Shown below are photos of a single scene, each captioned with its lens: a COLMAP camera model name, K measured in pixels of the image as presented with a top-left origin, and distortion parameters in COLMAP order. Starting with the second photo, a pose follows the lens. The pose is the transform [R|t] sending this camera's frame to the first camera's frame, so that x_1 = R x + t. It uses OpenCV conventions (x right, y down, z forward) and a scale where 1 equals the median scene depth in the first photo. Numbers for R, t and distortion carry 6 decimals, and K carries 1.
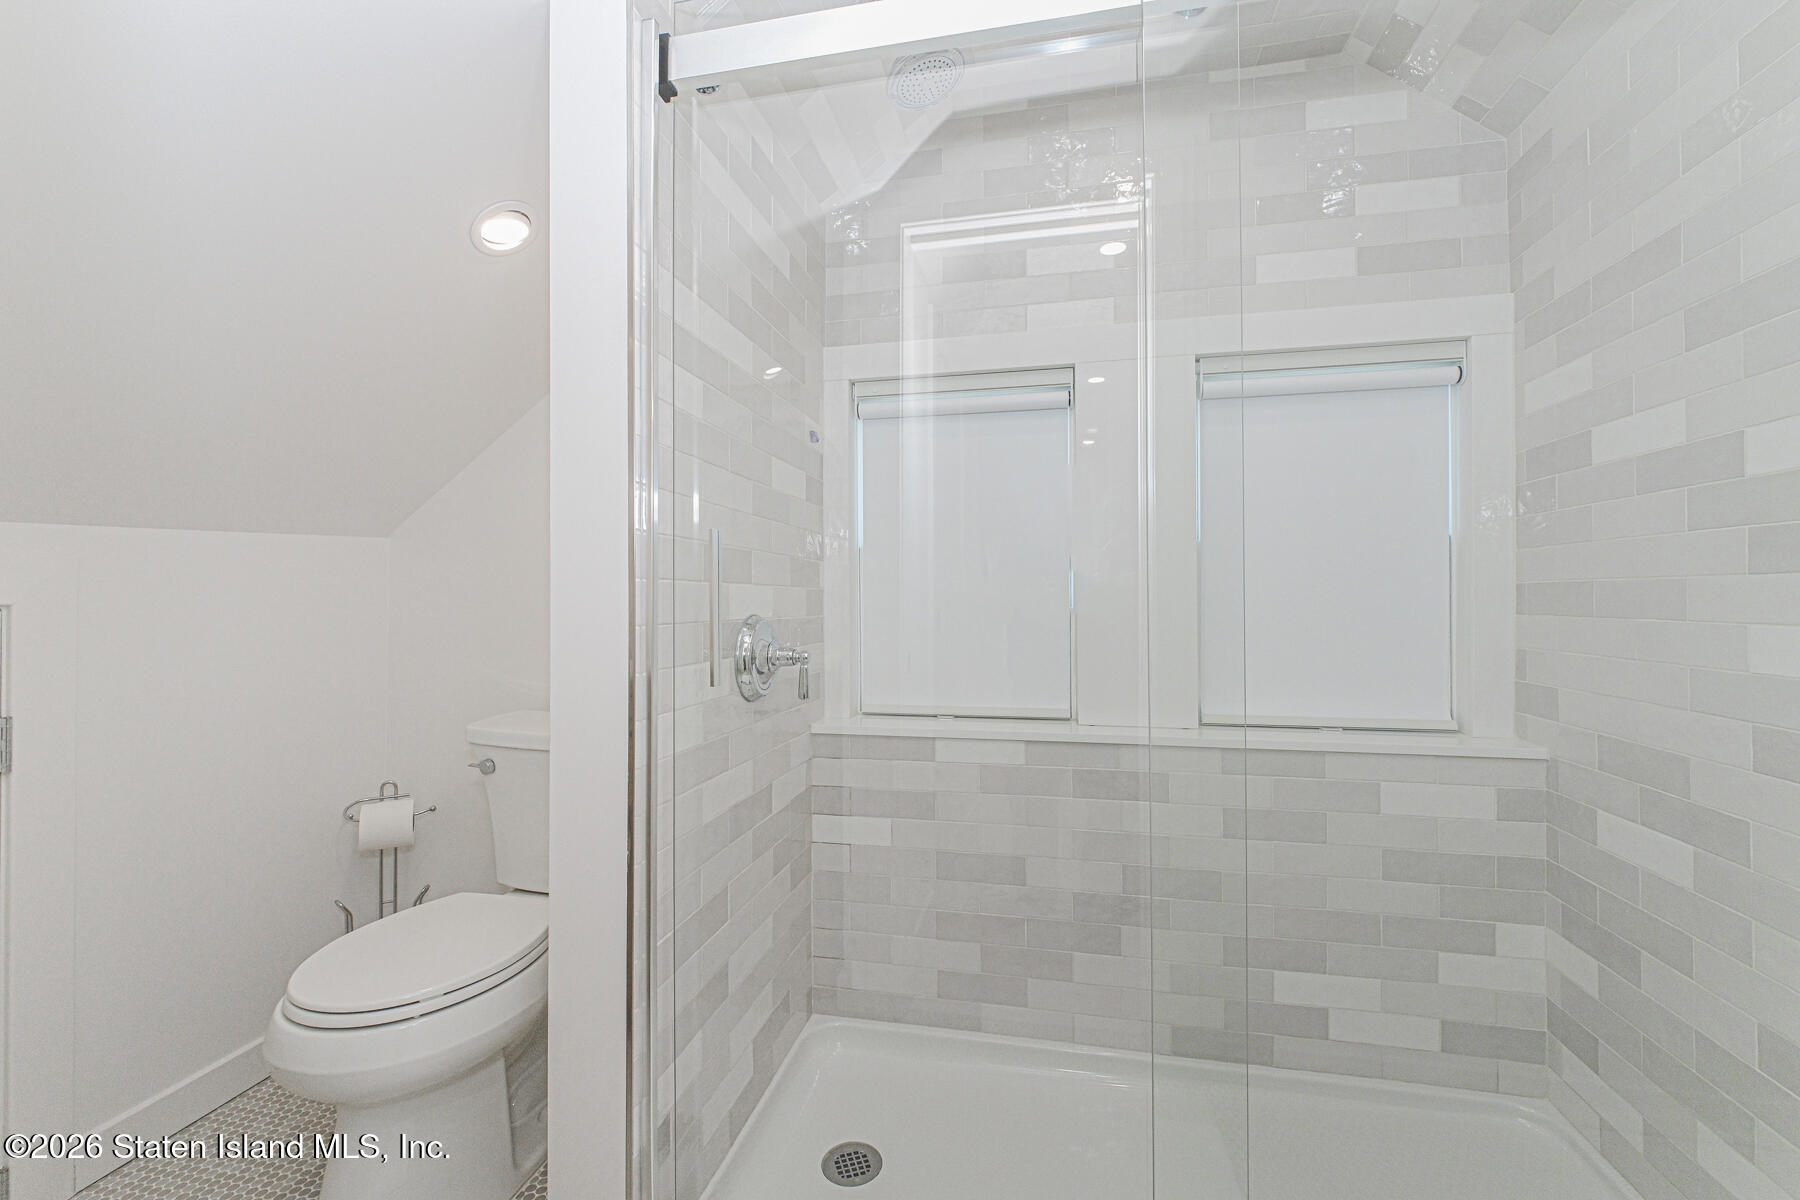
lens RADIAL K [[744.3, 0, 901.7], [0, 744.3, 606.2], [0, 0, 1]] dist [-0.000046, 0.000038]
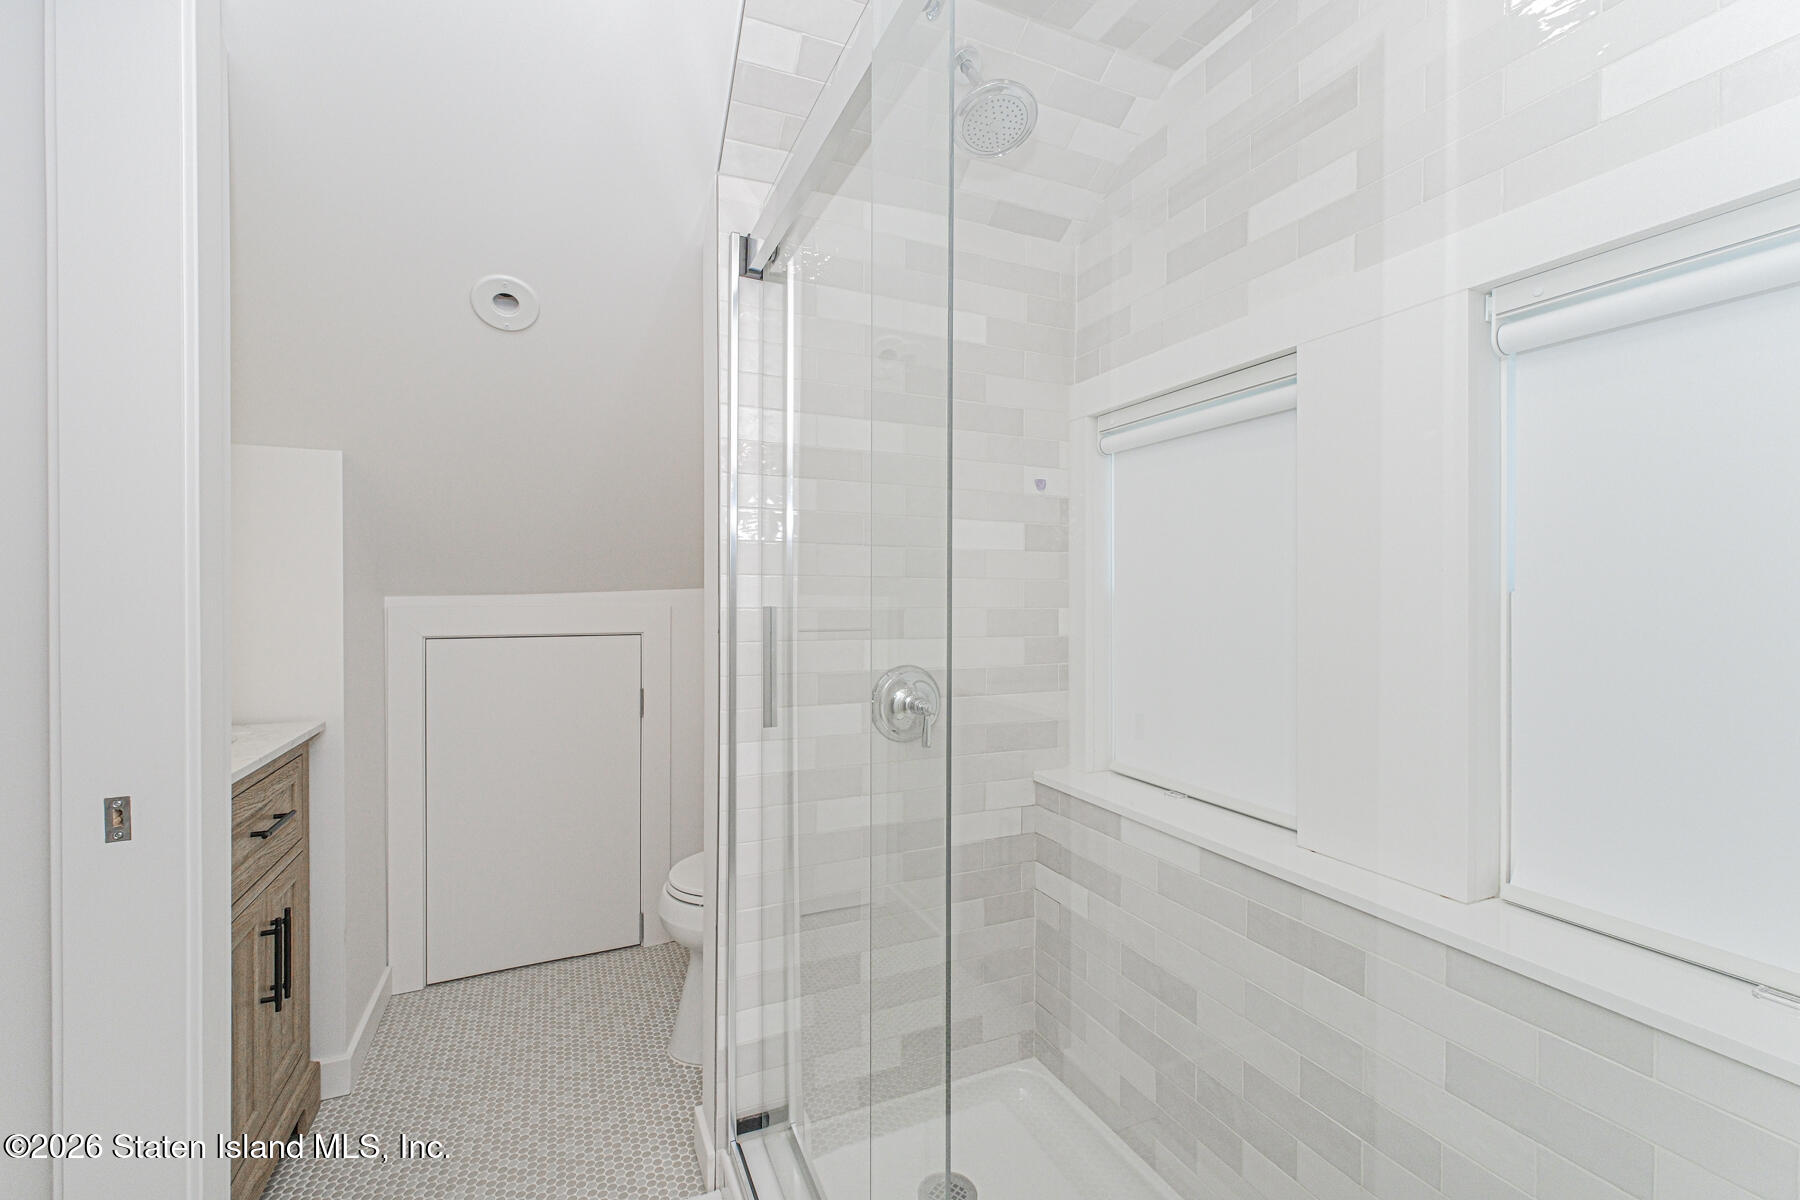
lens RADIAL K [[751.3, 0, 908.2], [0, 751.3, 596.4], [0, 0, 1]] dist [-0.001545, 0.000383]
pose [[0.612013, 0.003136, -0.790842, 0.612992], [0.016723, 0.999717, 0.016906, -0.107776], [0.790671, -0.023572, 0.611787, 0.261973]]
